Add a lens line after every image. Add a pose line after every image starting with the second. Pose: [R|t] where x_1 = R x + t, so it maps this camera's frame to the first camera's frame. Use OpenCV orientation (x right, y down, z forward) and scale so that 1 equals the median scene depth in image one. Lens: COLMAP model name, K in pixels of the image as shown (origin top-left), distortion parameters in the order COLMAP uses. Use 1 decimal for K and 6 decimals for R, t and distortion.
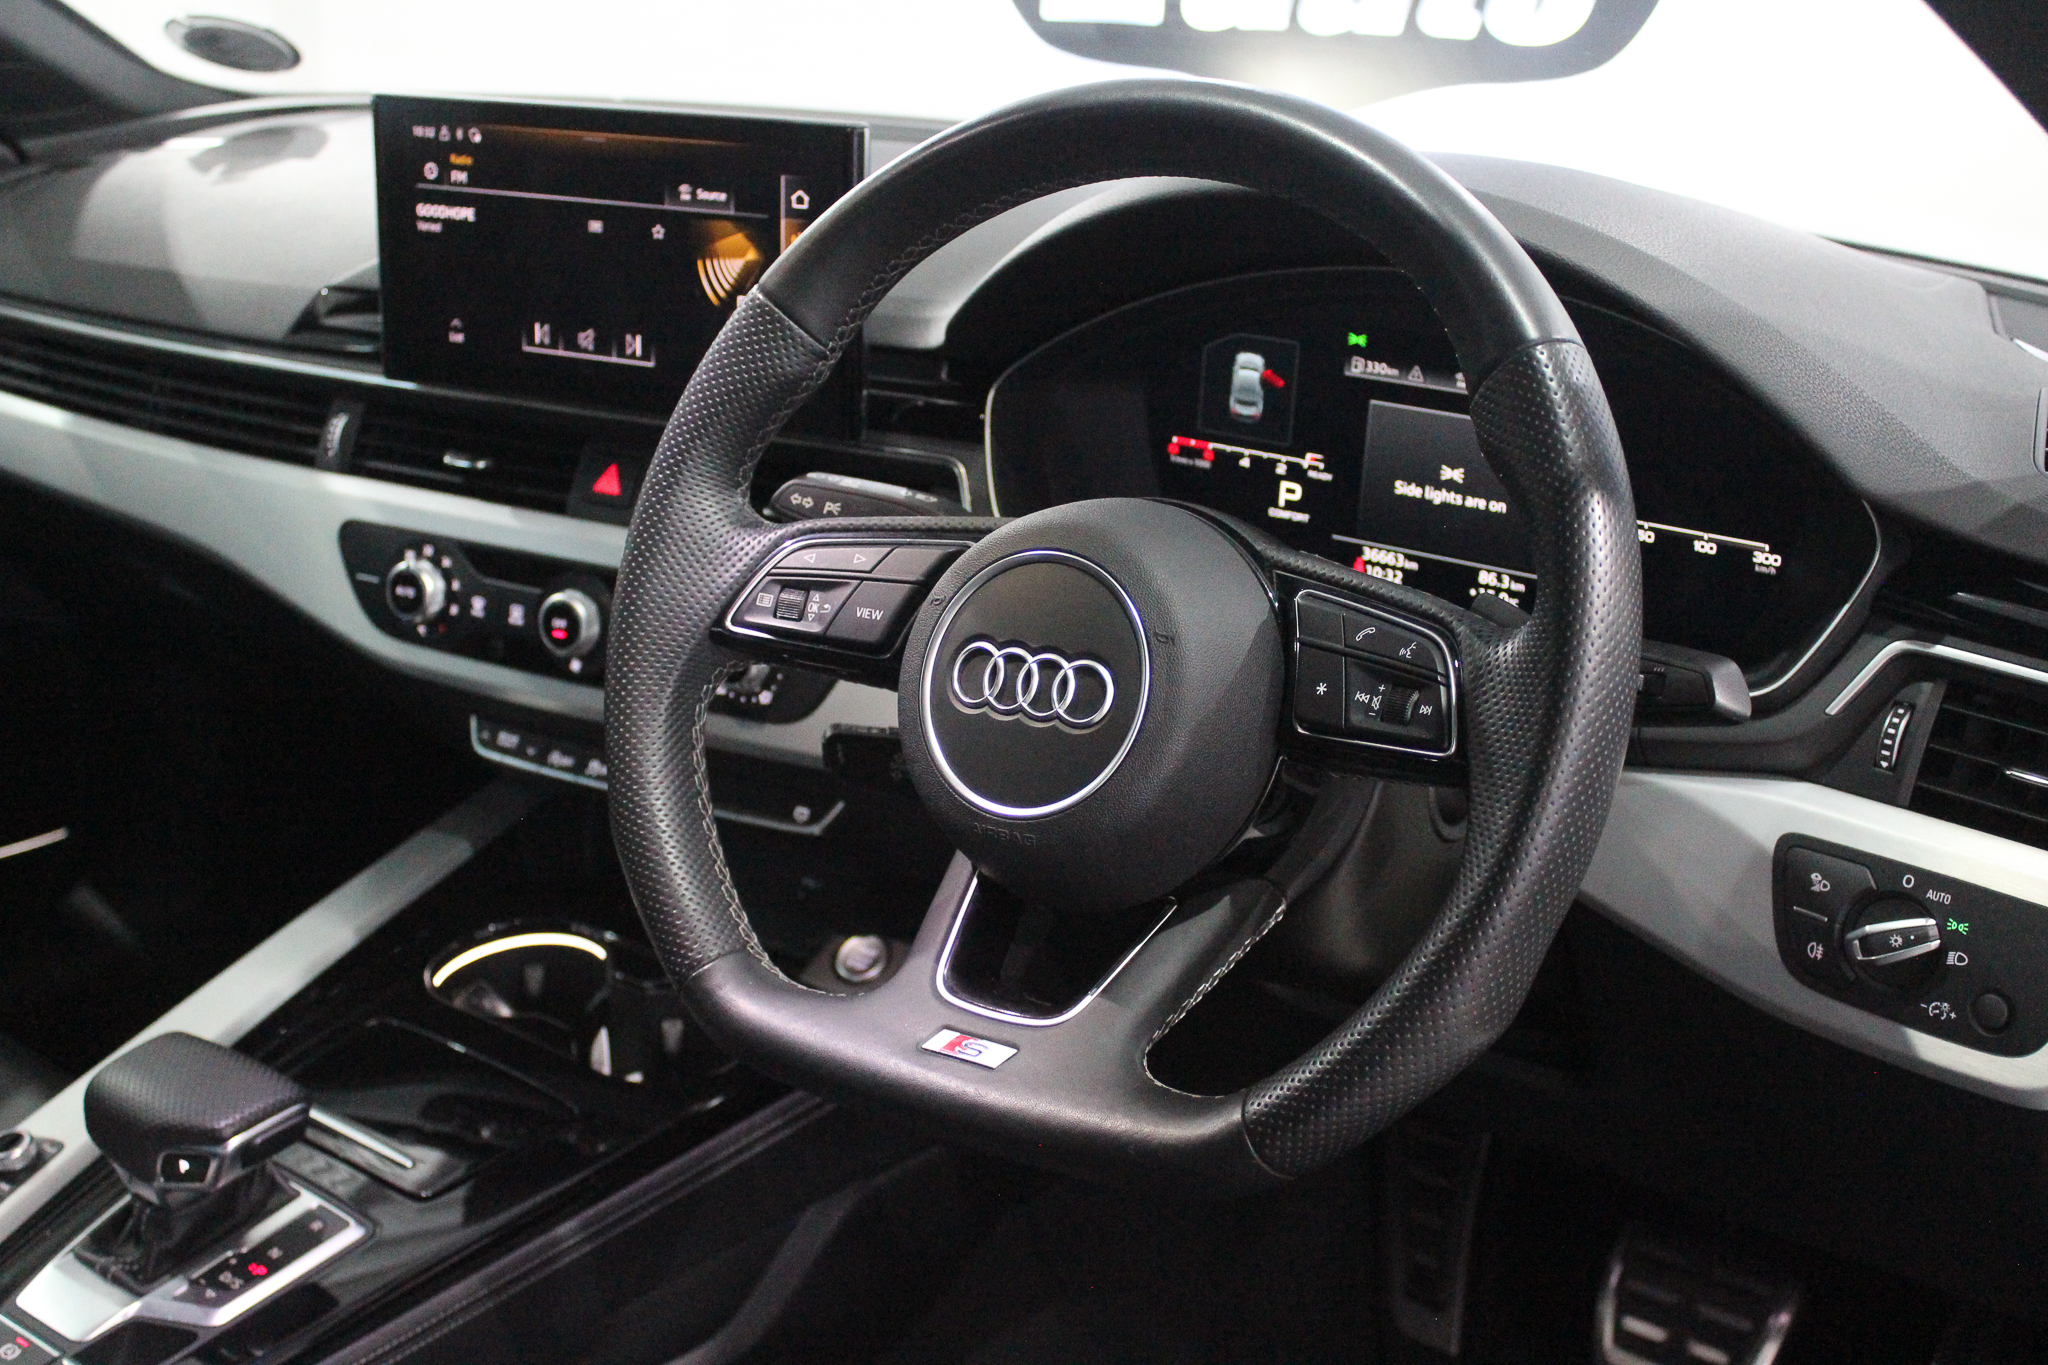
lens RADIAL K [[2436.1, 0, 1024.0], [0, 2436.1, 682.5], [0, 0, 1]] dist [-0.074428, 0.011576]
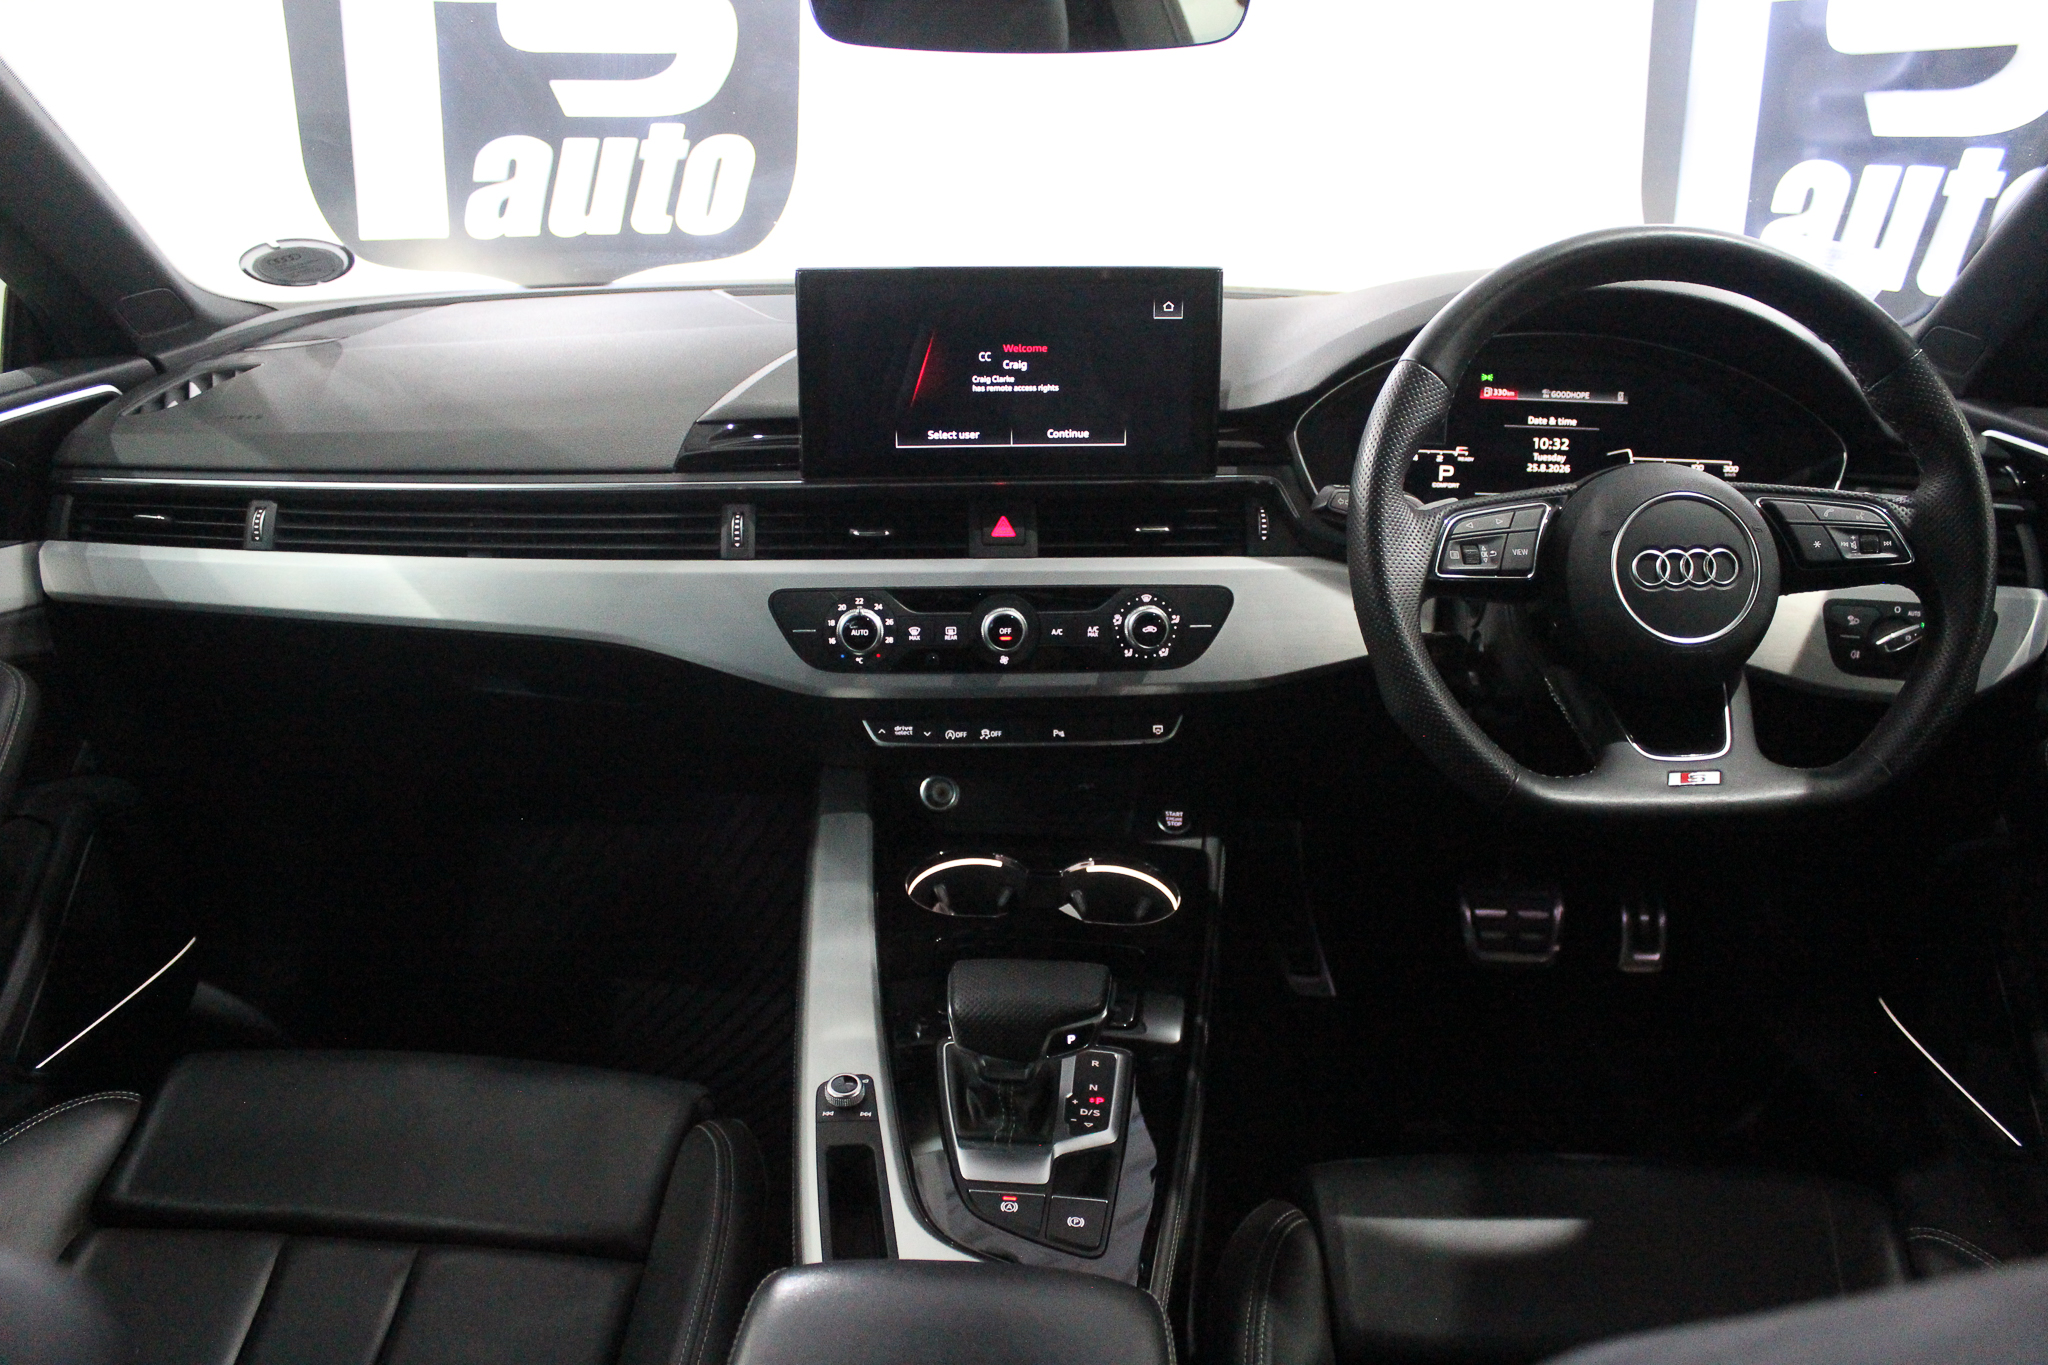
lens RADIAL K [[1665.2, 0, 1024.0], [0, 1665.2, 682.5], [0, 0, 1]] dist [-0.180630, 0.153712]
pose [[0.838656, -0.184692, 0.512391, -0.753671], [0.180834, 0.981807, 0.057914, -0.053950], [-0.513765, 0.044088, 0.856797, 0.182356]]
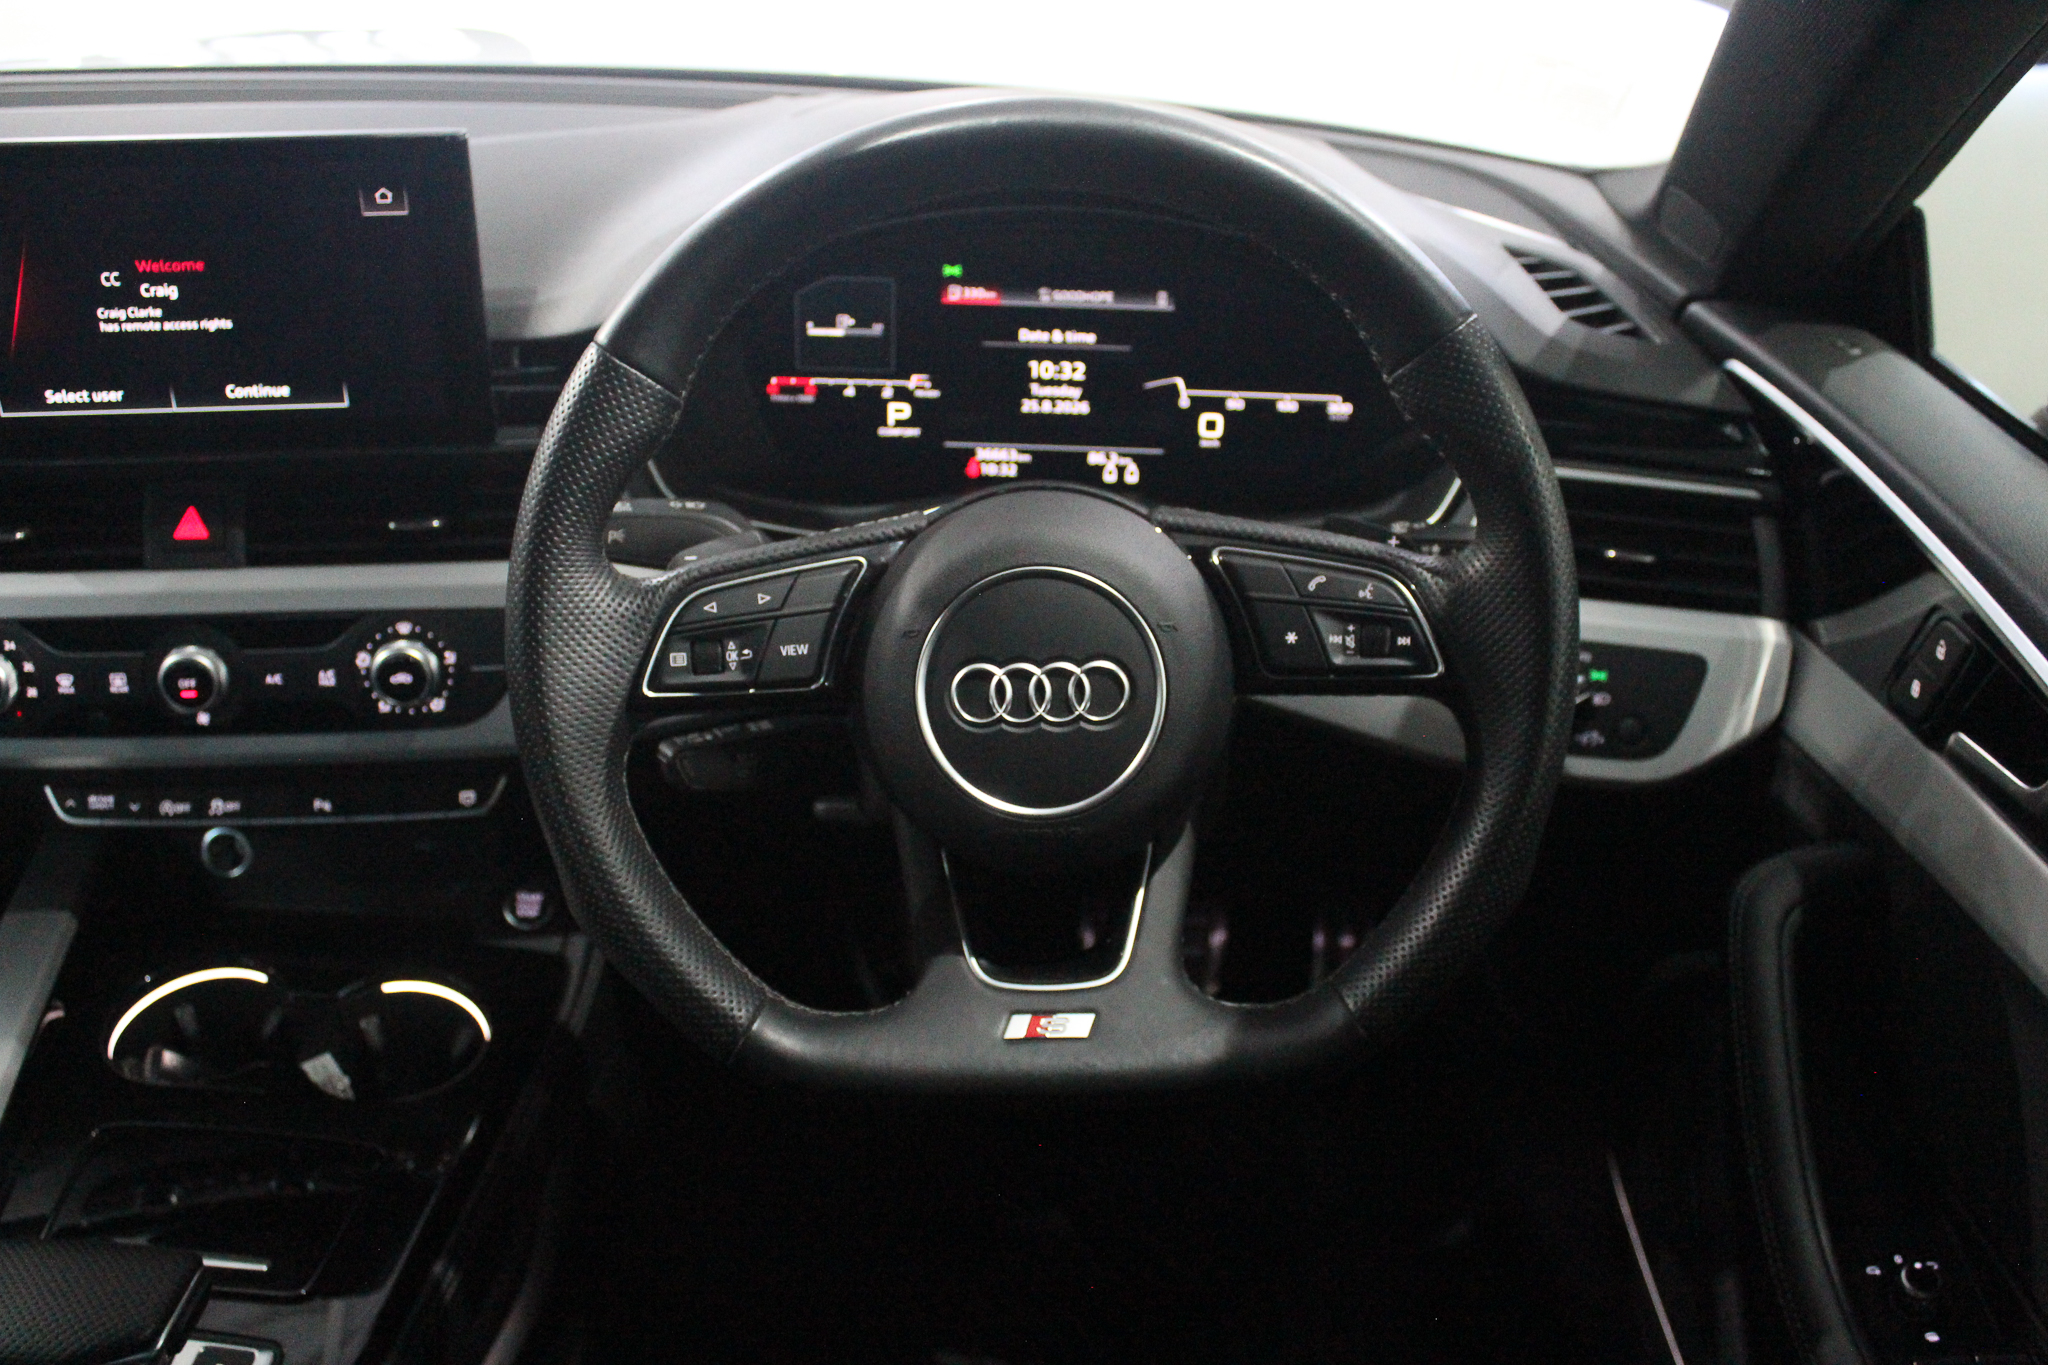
lens RADIAL K [[1957.3, 0, 1024.0], [0, 1957.3, 682.5], [0, 0, 1]] dist [-0.141438, 0.136988]
pose [[0.832896, -0.261041, 0.487998, -0.313948], [0.176927, 0.961091, 0.212136, -0.139694], [-0.524386, -0.090348, 0.846674, 0.203909]]
